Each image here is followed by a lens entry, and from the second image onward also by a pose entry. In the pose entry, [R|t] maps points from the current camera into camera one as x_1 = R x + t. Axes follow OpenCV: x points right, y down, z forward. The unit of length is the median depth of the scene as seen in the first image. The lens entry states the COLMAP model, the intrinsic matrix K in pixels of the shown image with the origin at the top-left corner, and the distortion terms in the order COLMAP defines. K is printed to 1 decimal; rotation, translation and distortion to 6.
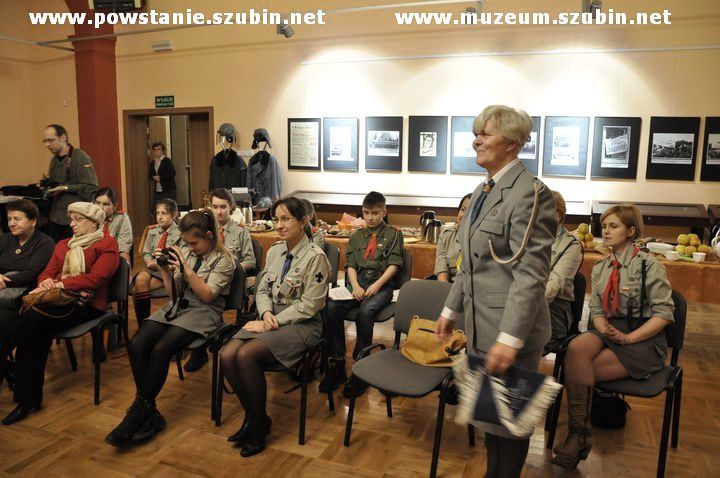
lens RADIAL K [[561.4, 0, 360.0], [0, 561.4, 239.0], [0, 0, 1]] dist [-0.164330, 0.132832]
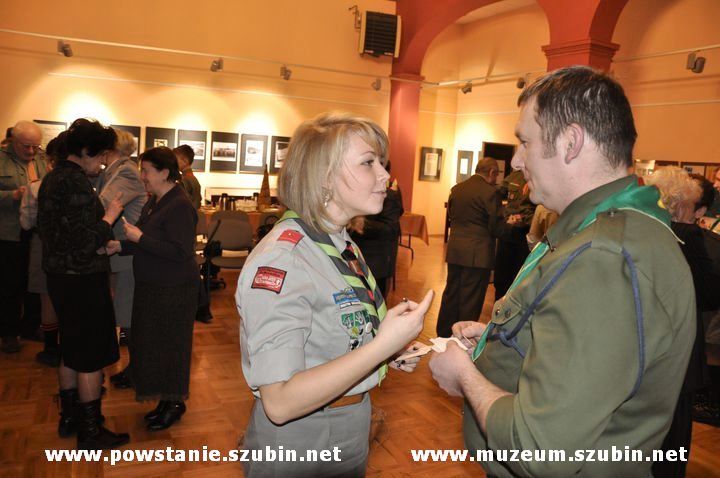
lens RADIAL K [[561.4, 0, 360.0], [0, 561.4, 239.0], [0, 0, 1]] dist [-0.164330, 0.132832]
pose [[0.673674, -0.062680, 0.736365, -0.593237], [0.064785, 0.997570, 0.025644, 0.051830], [-0.736183, 0.030430, 0.676098, -0.279736]]
